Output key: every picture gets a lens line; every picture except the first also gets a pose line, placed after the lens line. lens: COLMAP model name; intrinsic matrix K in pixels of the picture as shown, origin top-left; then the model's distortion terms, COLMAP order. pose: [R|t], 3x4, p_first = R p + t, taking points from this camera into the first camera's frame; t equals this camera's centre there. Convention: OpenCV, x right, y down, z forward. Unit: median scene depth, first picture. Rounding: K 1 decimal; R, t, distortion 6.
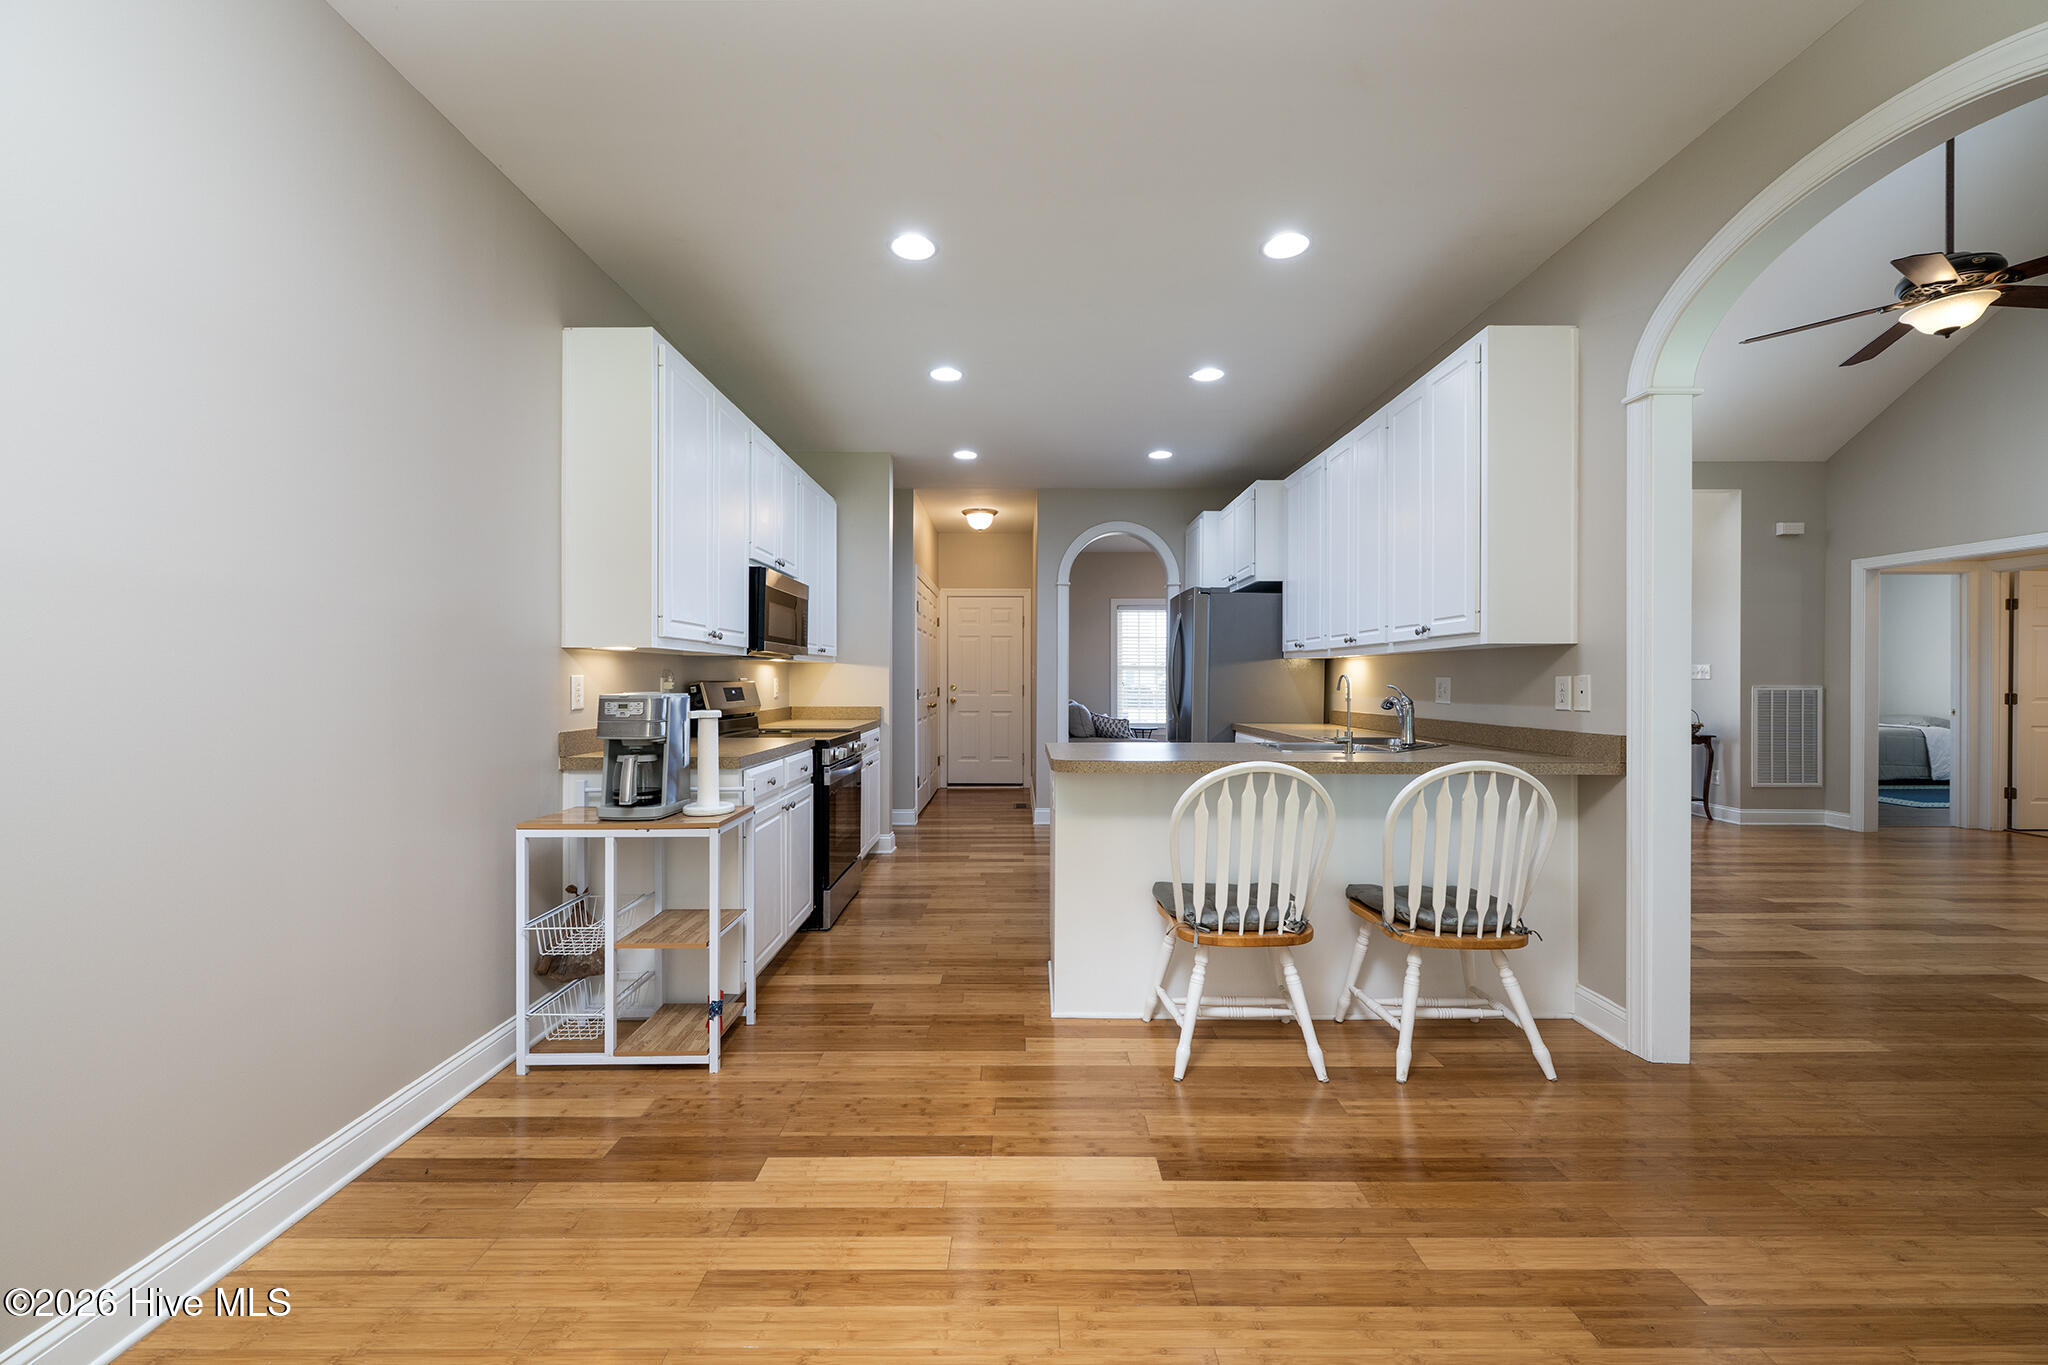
lens RADIAL K [[814.8, 0, 1024.0], [0, 814.8, 682.5], [0, 0, 1]] dist [0.001526, 0.000851]
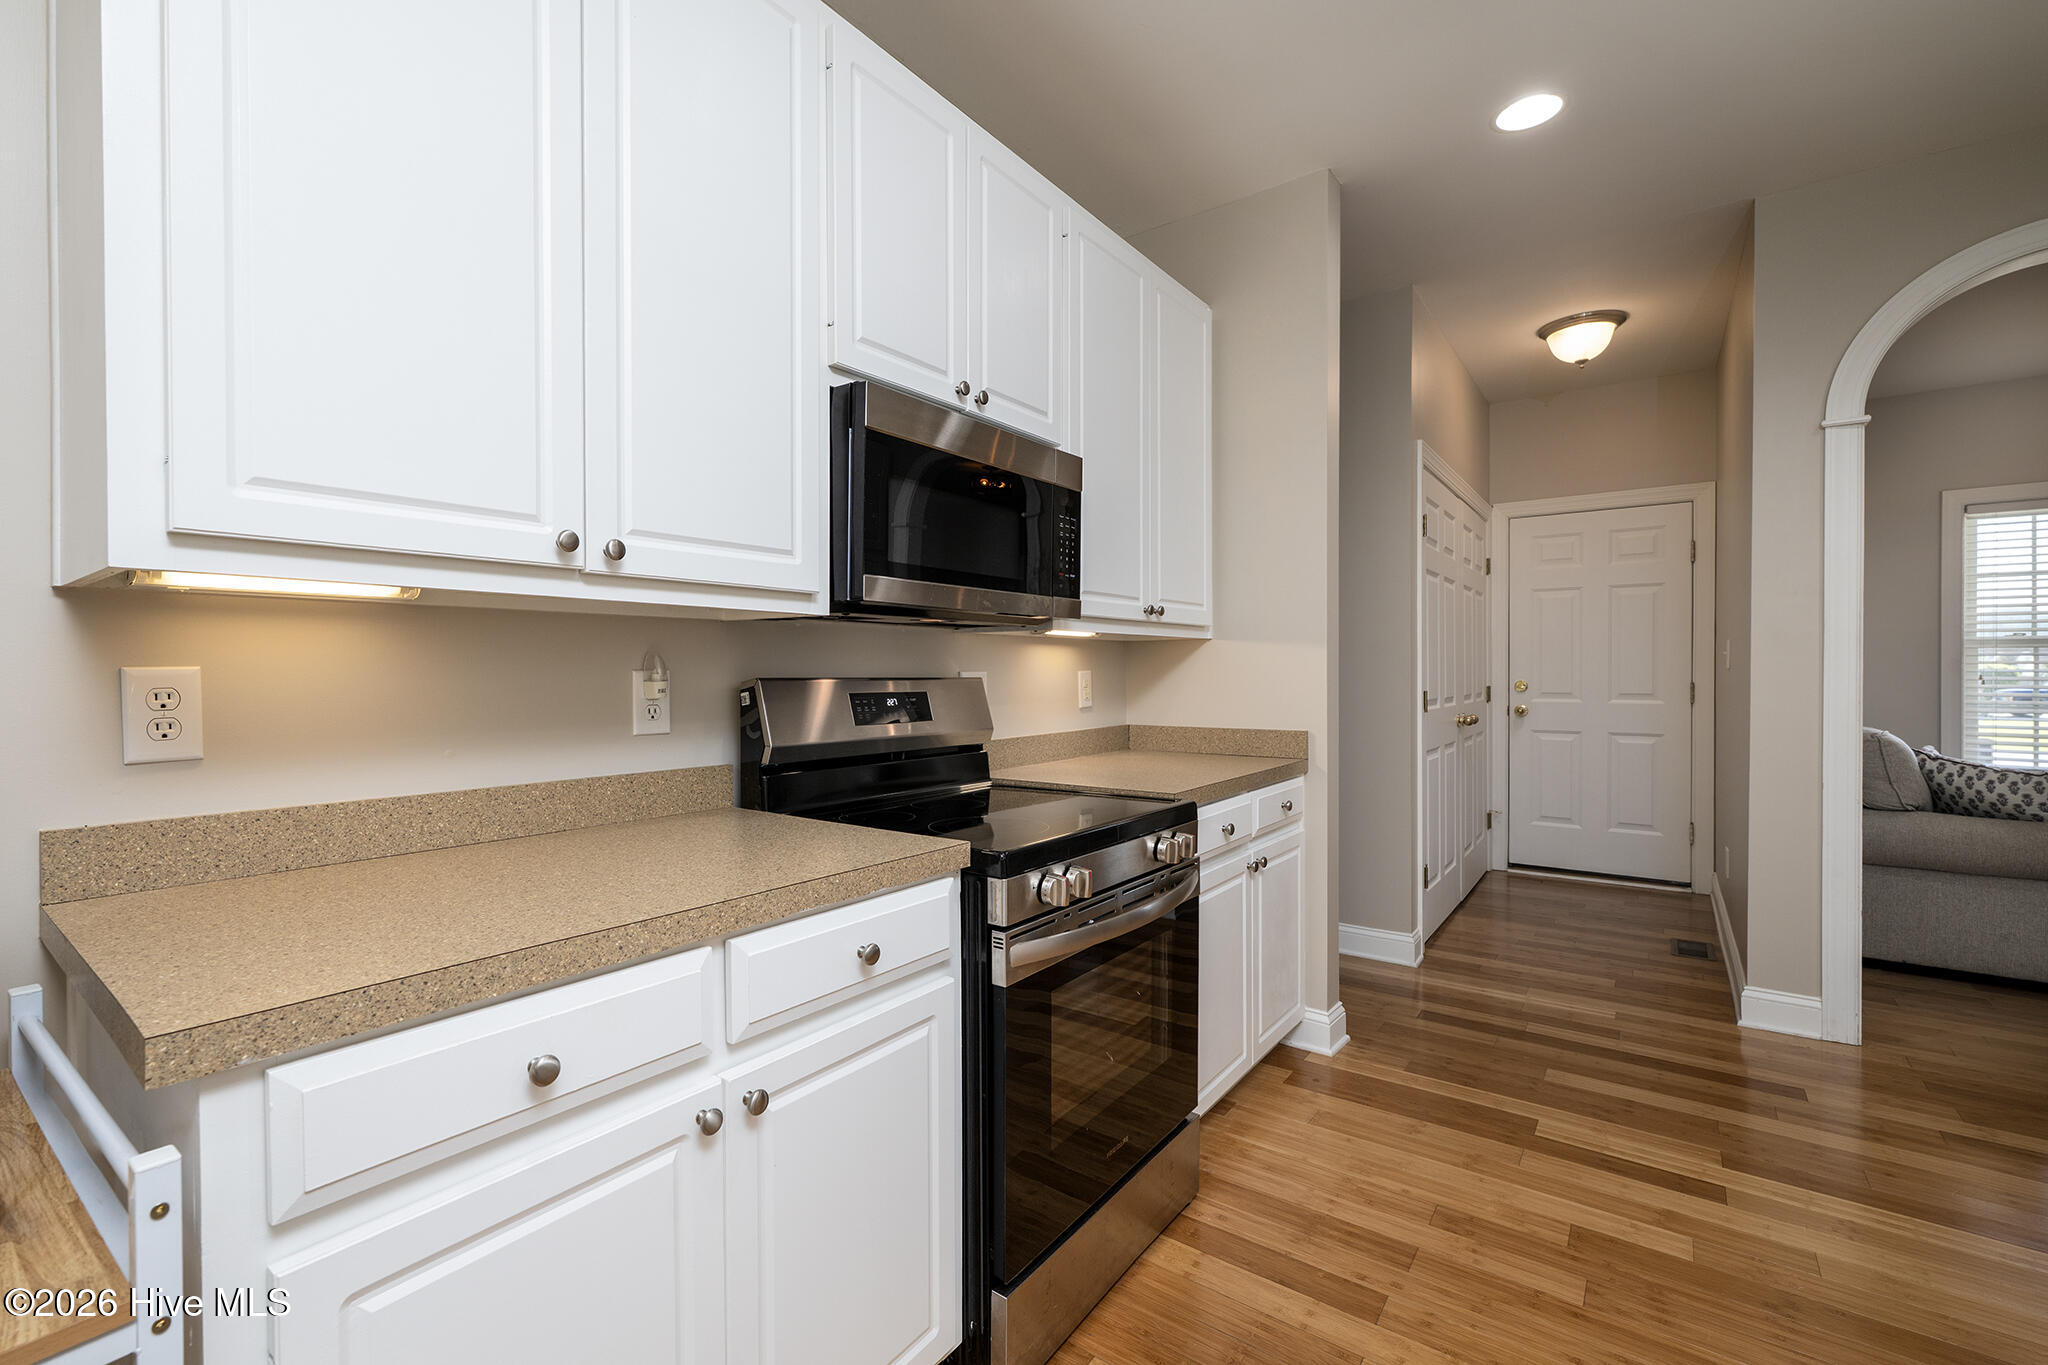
lens RADIAL K [[766.8, 0, 1024.0], [0, 766.8, 682.5], [0, 0, 1]] dist [-0.000450, 0.000066]
pose [[0.767824, 0.003063, -0.640654, -0.021385], [0.003346, 0.999956, 0.008792, -0.002534], [0.640653, -0.008894, 0.767779, 0.576614]]
